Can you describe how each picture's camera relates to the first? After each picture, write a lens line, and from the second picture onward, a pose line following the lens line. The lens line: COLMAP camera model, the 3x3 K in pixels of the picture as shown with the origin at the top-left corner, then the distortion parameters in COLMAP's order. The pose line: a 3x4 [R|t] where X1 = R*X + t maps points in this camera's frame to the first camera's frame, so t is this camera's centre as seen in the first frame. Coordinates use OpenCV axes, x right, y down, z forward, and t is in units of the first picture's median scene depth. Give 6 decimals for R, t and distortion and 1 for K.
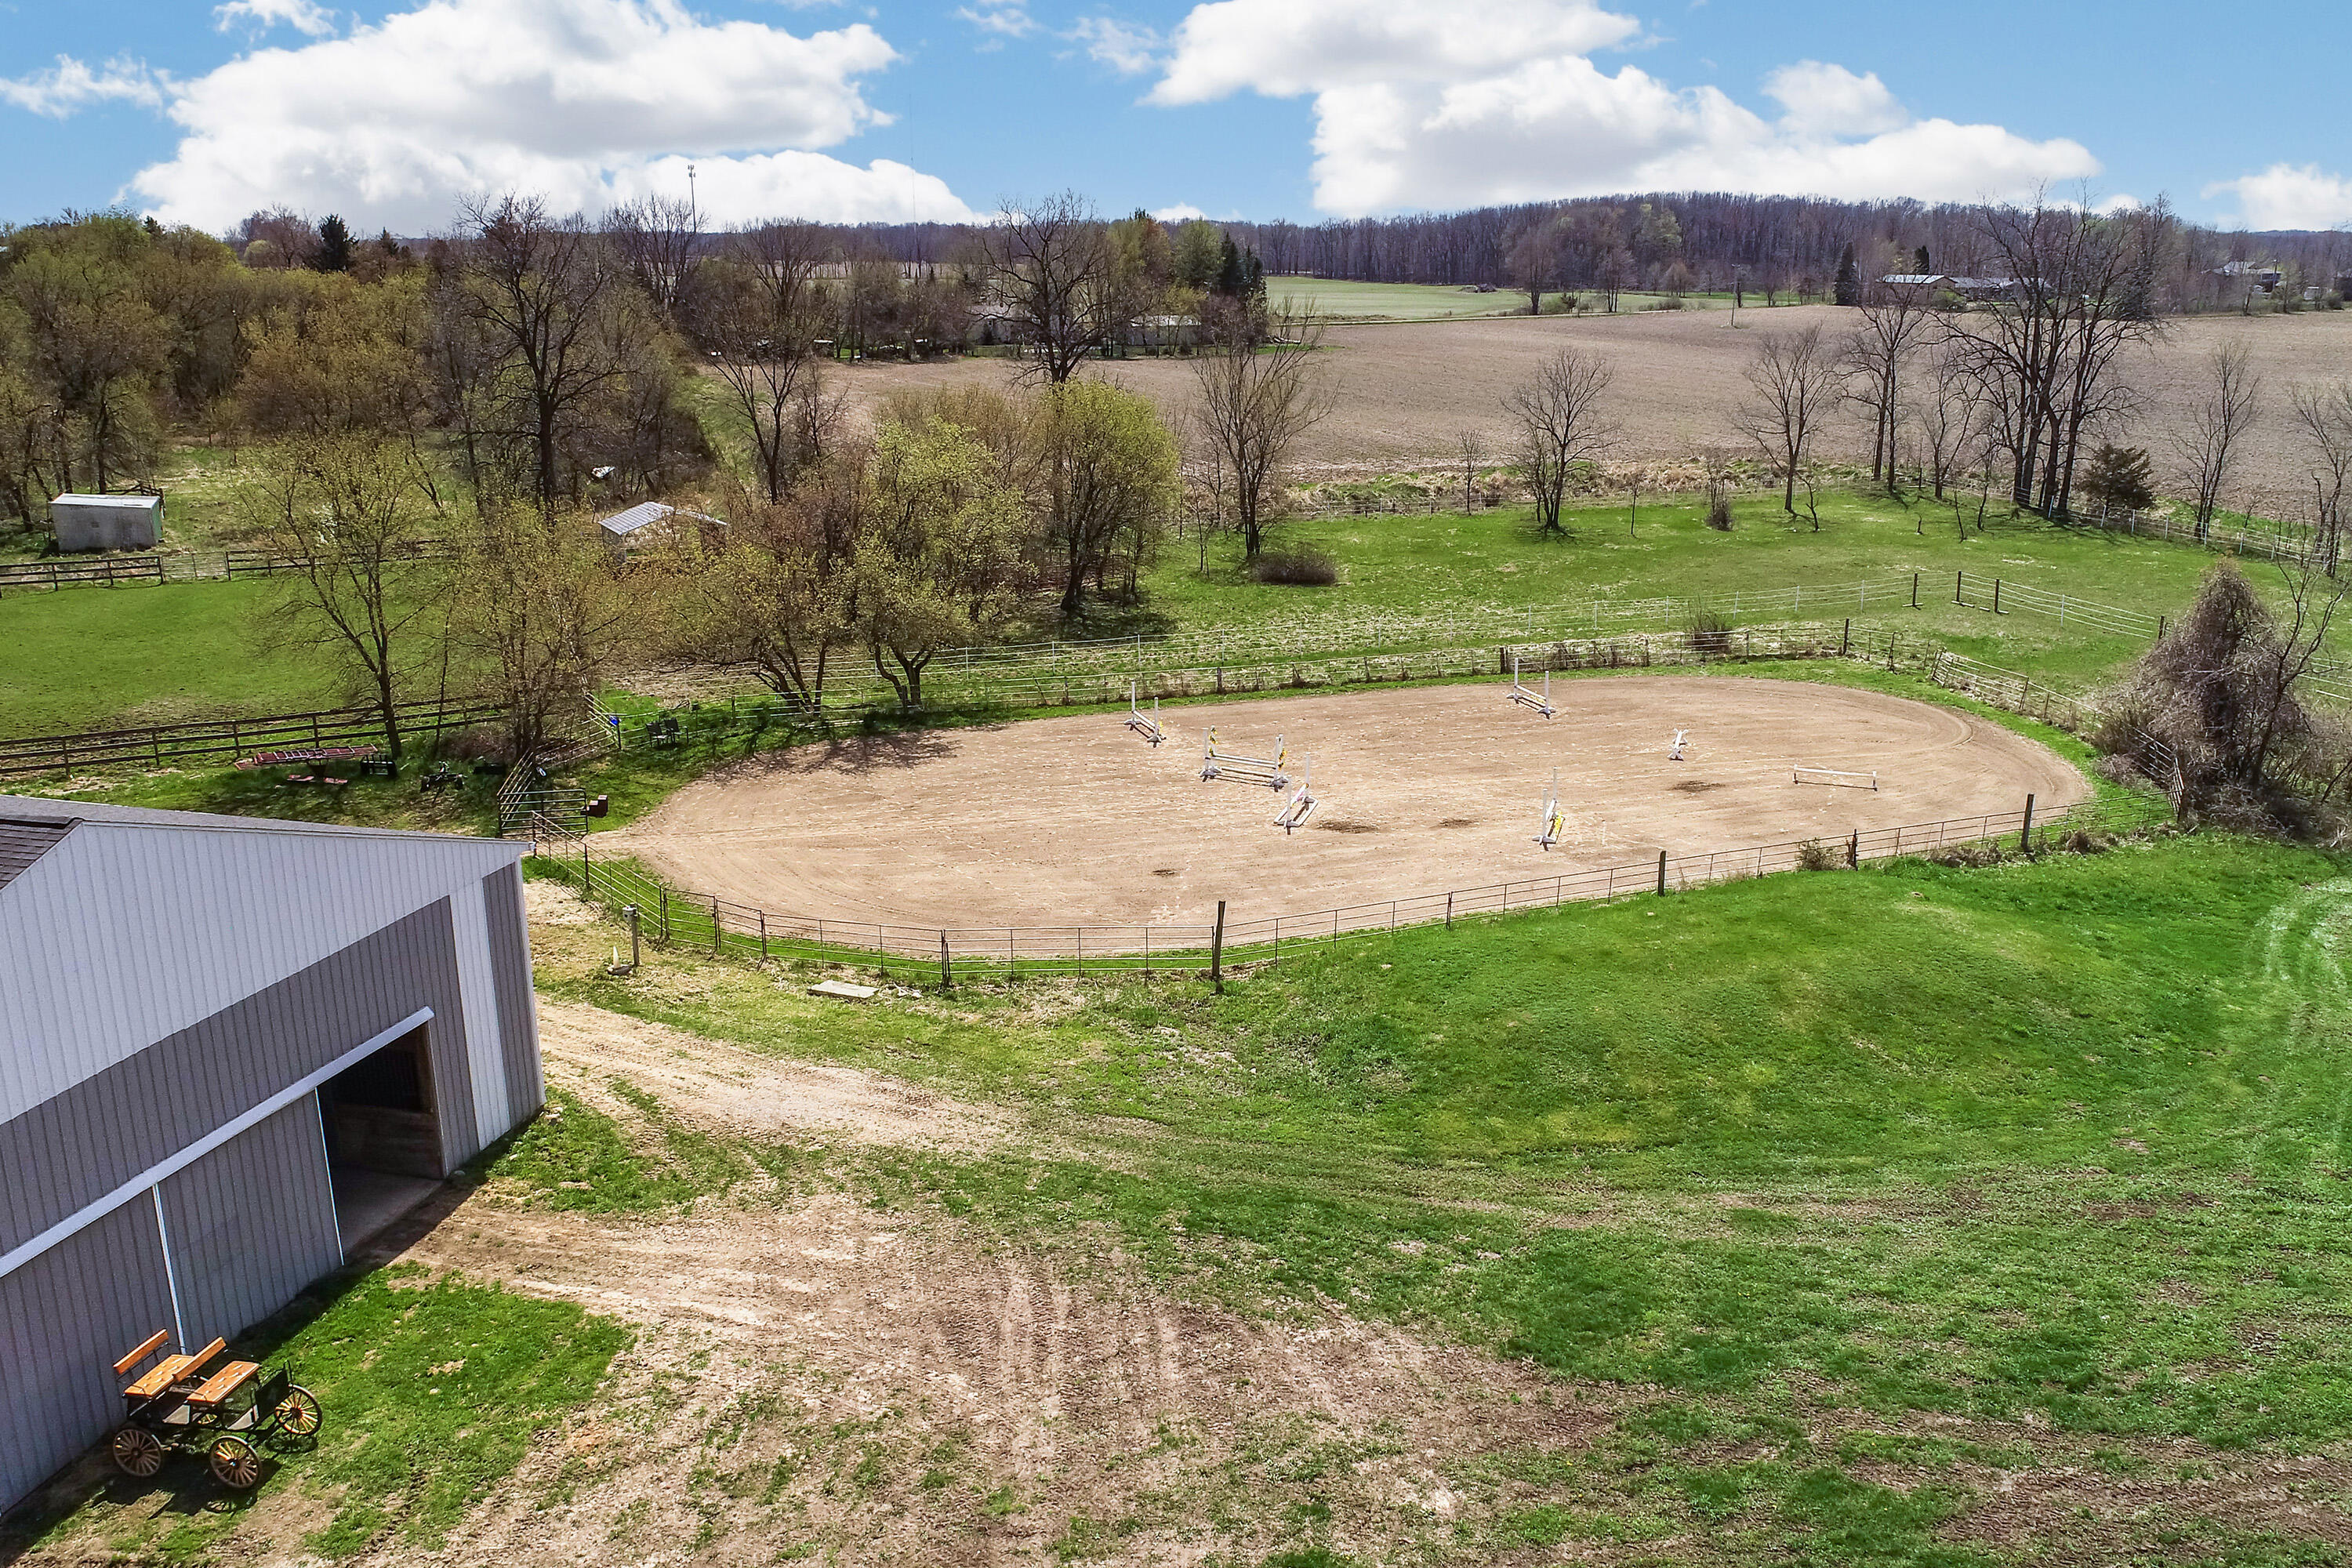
lens RADIAL K [[1888.3, 0, 1176.0], [0, 1888.3, 784.0], [0, 0, 1]] dist [0.003558, -0.006539]
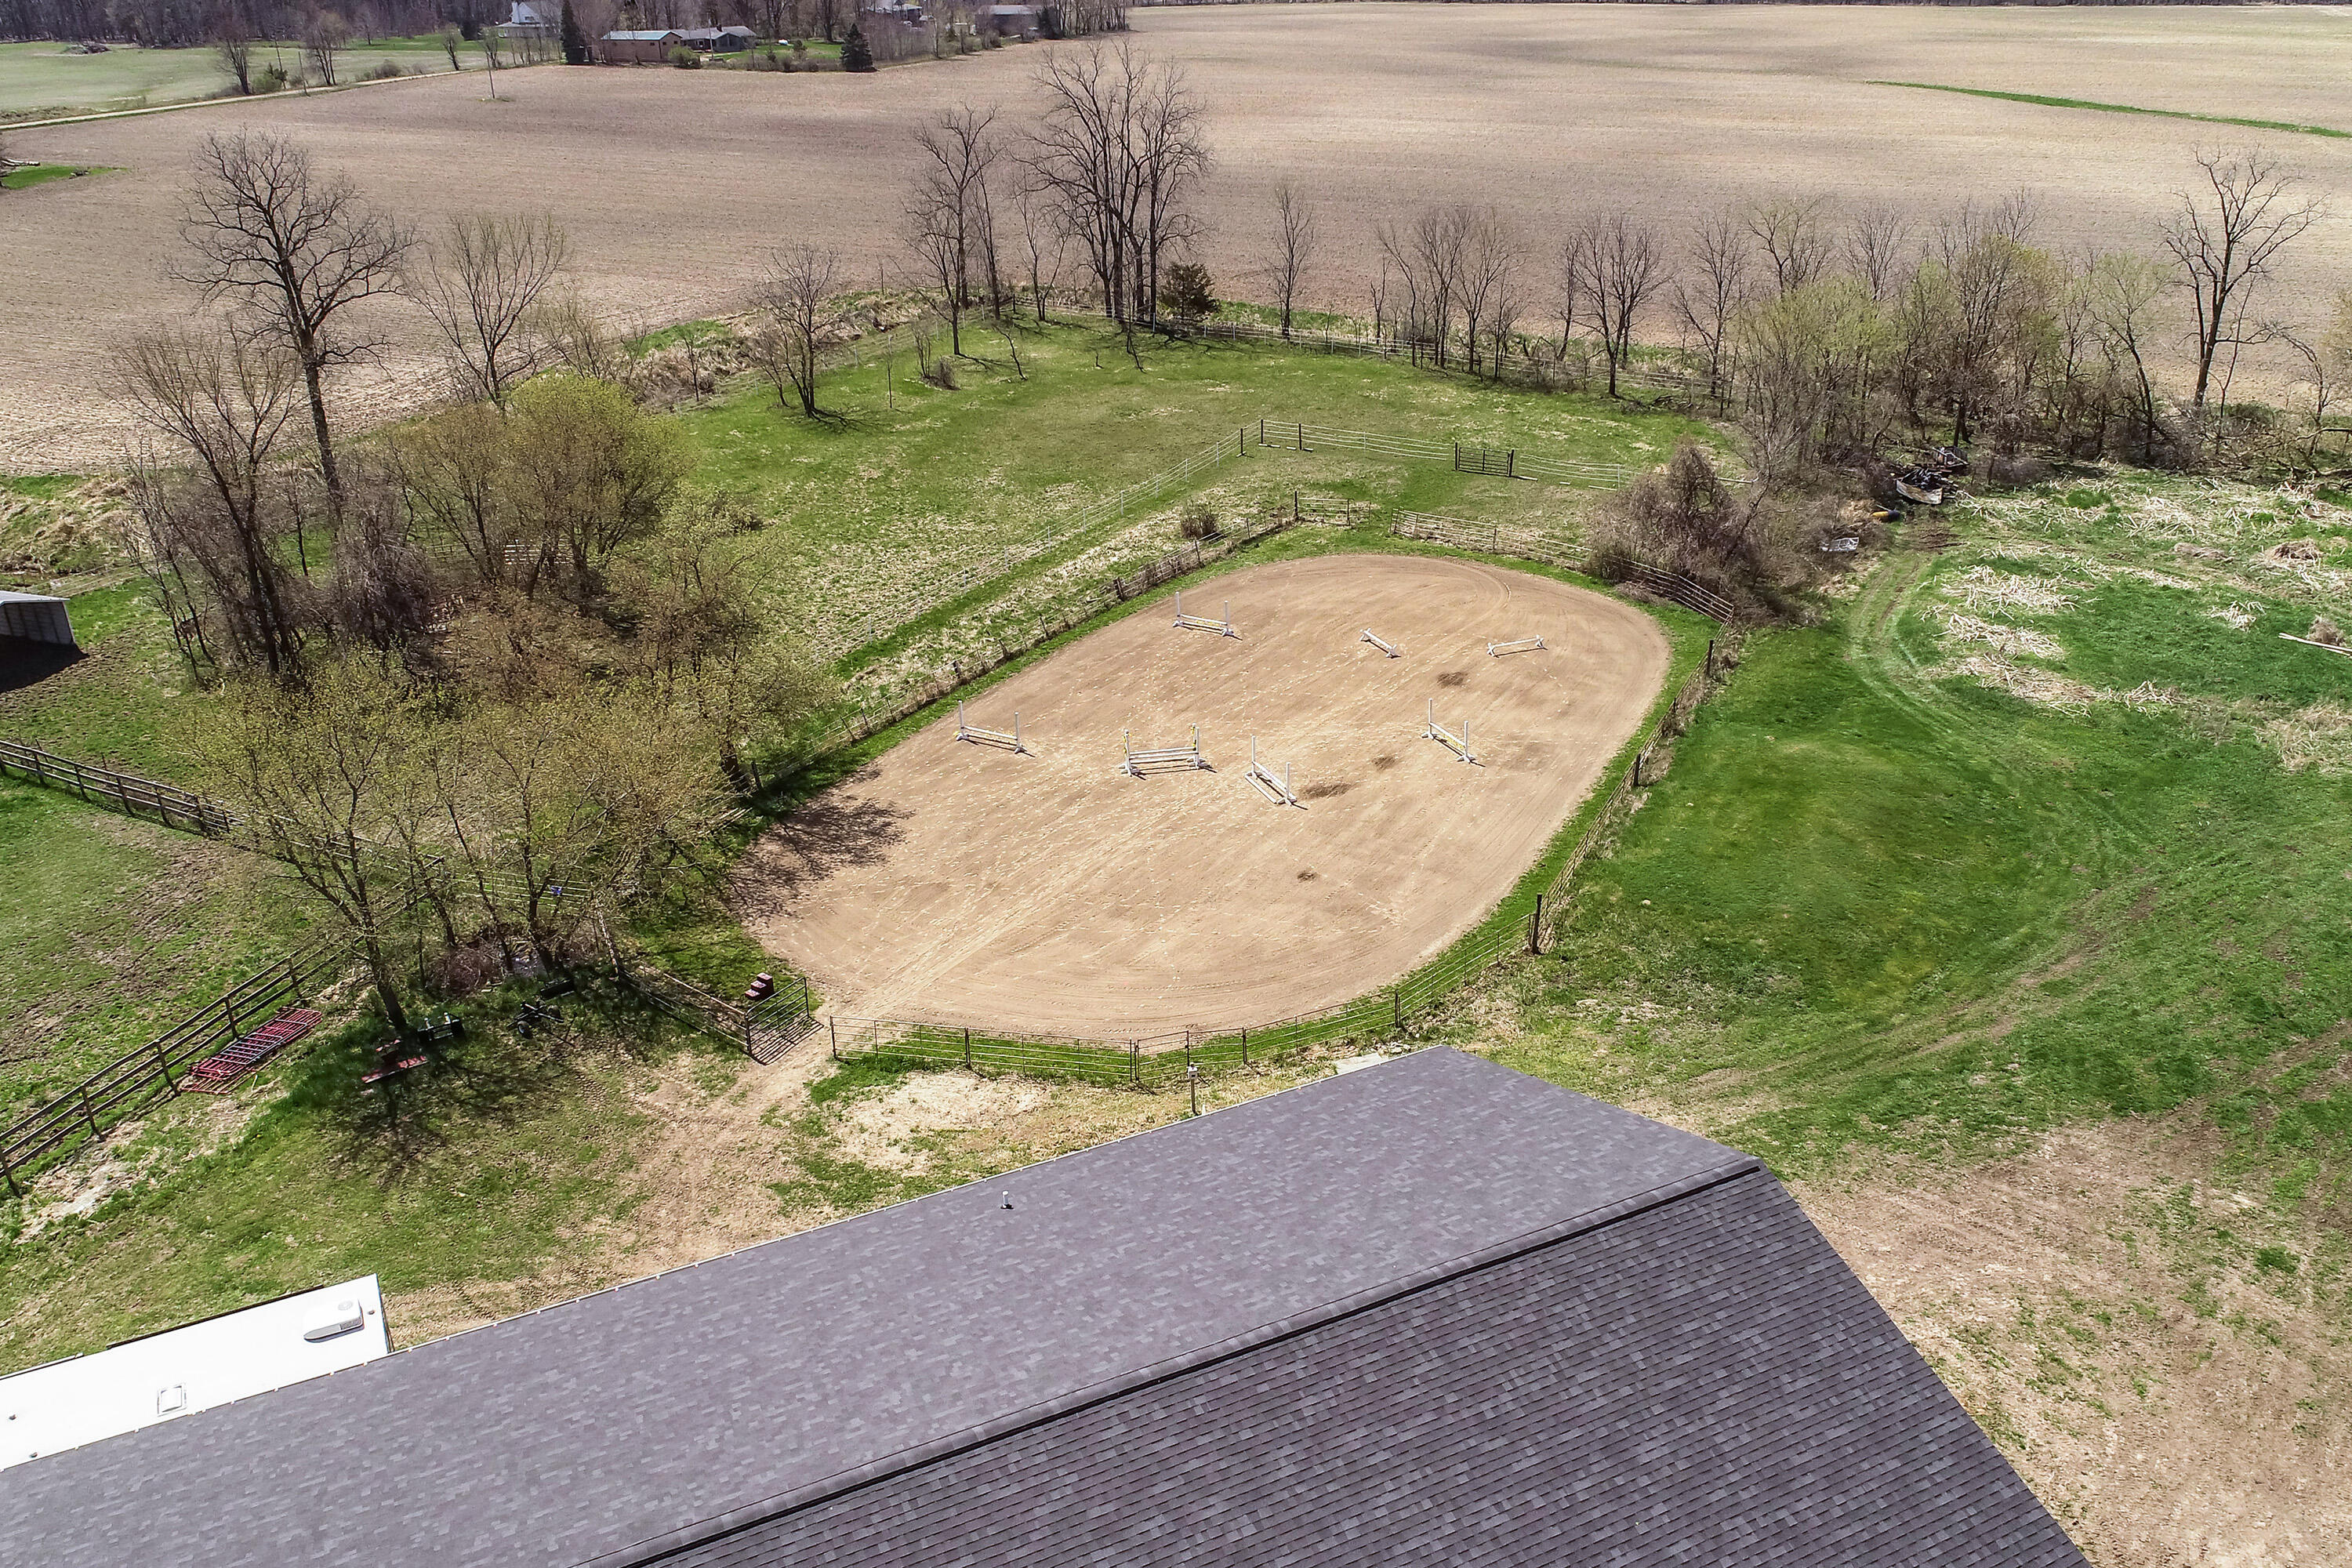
lens RADIAL K [[1888.3, 0, 1176.0], [0, 1888.3, 784.0], [0, 0, 1]] dist [0.003558, -0.006539]
pose [[0.759067, -0.280980, 0.587254, -0.545237], [0.195798, 0.958831, 0.205684, -0.196032], [-0.620870, -0.041144, 0.782833, 0.086187]]
